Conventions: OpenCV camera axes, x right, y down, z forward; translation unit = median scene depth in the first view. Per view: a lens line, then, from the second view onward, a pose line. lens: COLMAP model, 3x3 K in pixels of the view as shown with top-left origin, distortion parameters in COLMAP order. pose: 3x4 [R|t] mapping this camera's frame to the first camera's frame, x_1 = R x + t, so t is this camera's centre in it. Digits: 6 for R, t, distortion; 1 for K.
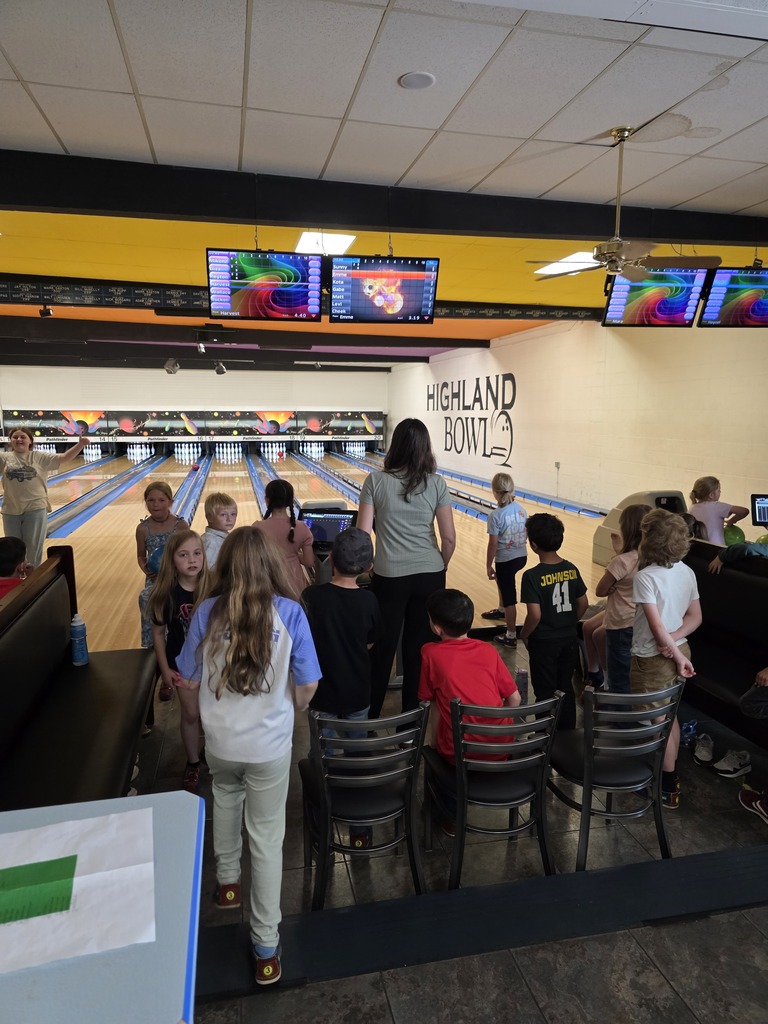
lens RADIAL K [[684.8, 0, 382.9], [0, 684.8, 516.8], [0, 0, 1]] dist [0.064072, -0.045921]
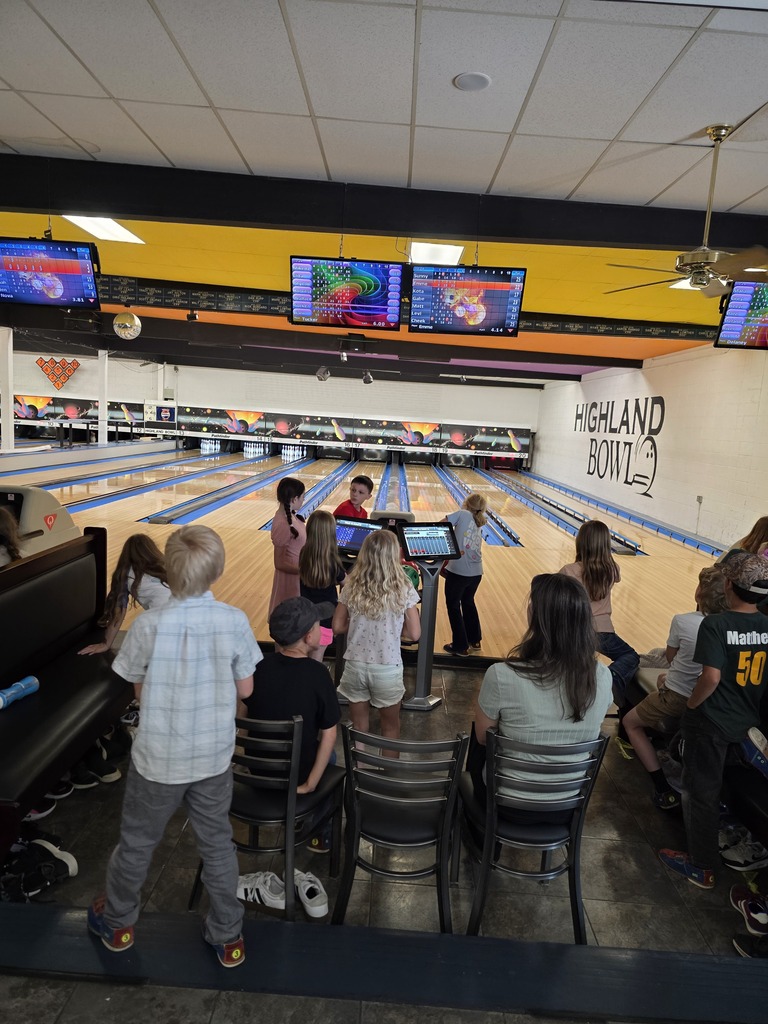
lens RADIAL K [[684.8, 0, 405.5], [0, 684.8, 520.5], [0, 0, 1]] dist [0.064072, -0.045921]
pose [[0.971109, 0.094886, -0.218960, 0.154032], [-0.098575, 0.995112, -0.005960, -0.005063], [0.217324, 0.027372, 0.975716, 0.038017]]
